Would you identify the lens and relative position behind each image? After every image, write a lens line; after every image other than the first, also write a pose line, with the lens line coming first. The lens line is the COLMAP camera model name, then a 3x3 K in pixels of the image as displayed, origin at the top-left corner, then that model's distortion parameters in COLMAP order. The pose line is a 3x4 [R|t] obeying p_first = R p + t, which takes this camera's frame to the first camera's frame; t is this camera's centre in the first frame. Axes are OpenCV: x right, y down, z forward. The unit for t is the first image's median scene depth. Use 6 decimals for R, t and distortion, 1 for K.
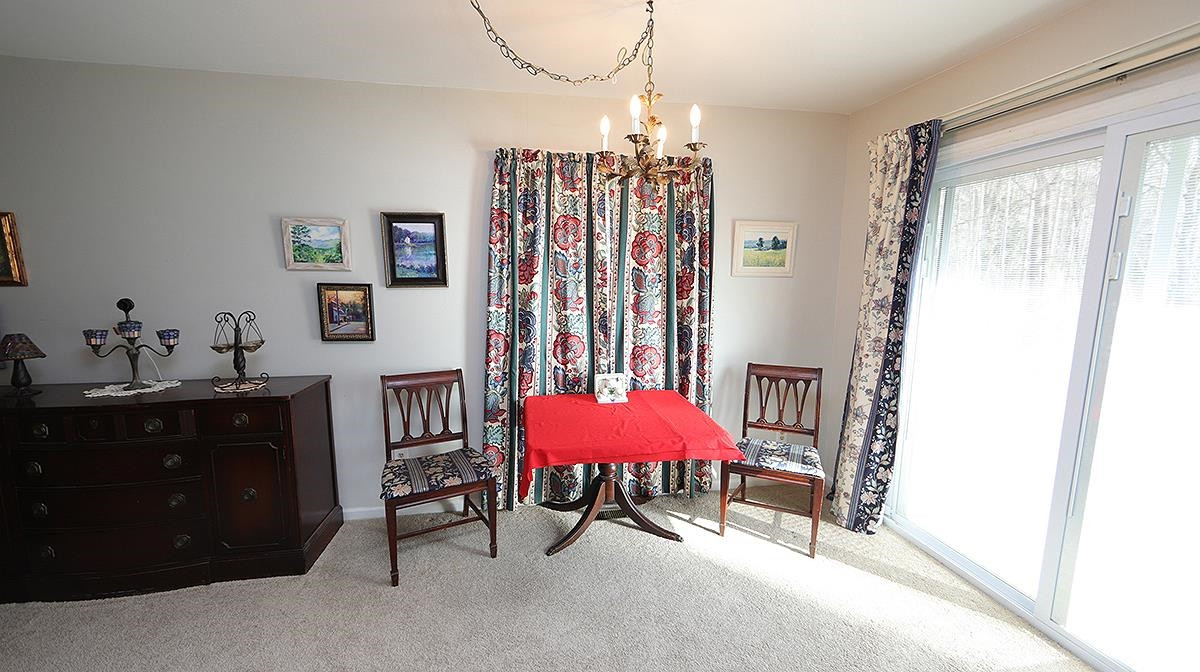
lens RADIAL K [[469.0, 0, 602.2], [0, 469.0, 338.4], [0, 0, 1]] dist [0.001899, -0.000260]
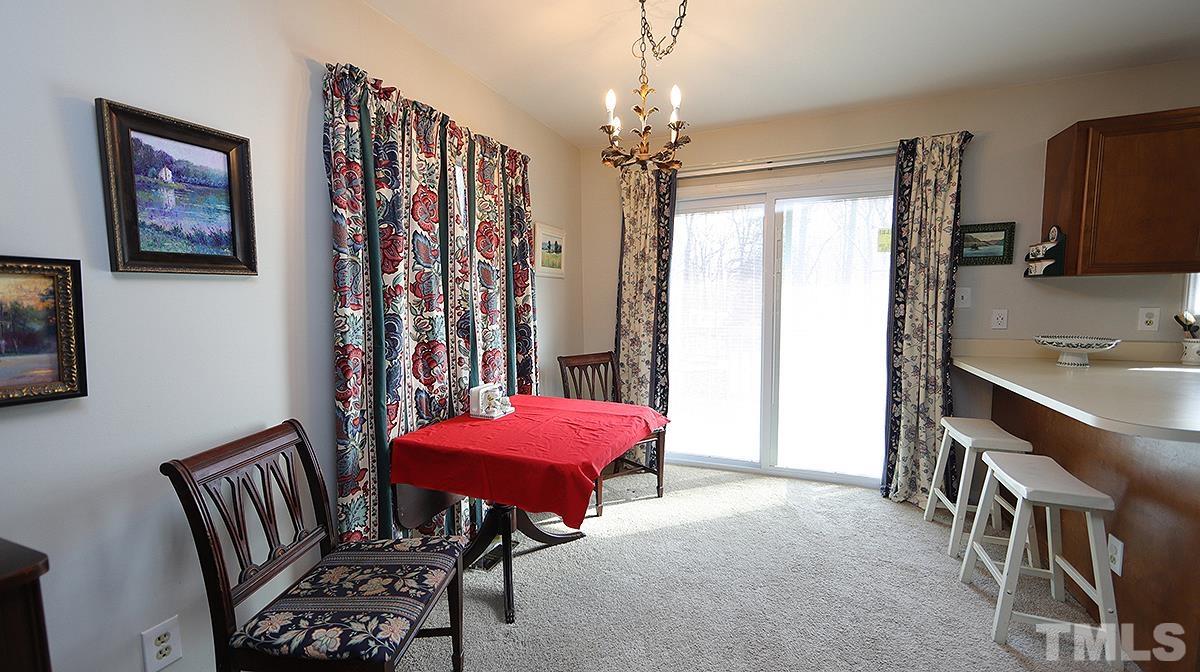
lens RADIAL K [[468.7, 0, 603.0], [0, 468.7, 338.1], [0, 0, 1]] dist [0.000466, -0.000182]
pose [[0.532414, -0.083687, 0.842337, -0.587712], [0.134044, 0.990880, 0.013720, 0.010146], [-0.835804, 0.105606, 0.538776, 0.378874]]
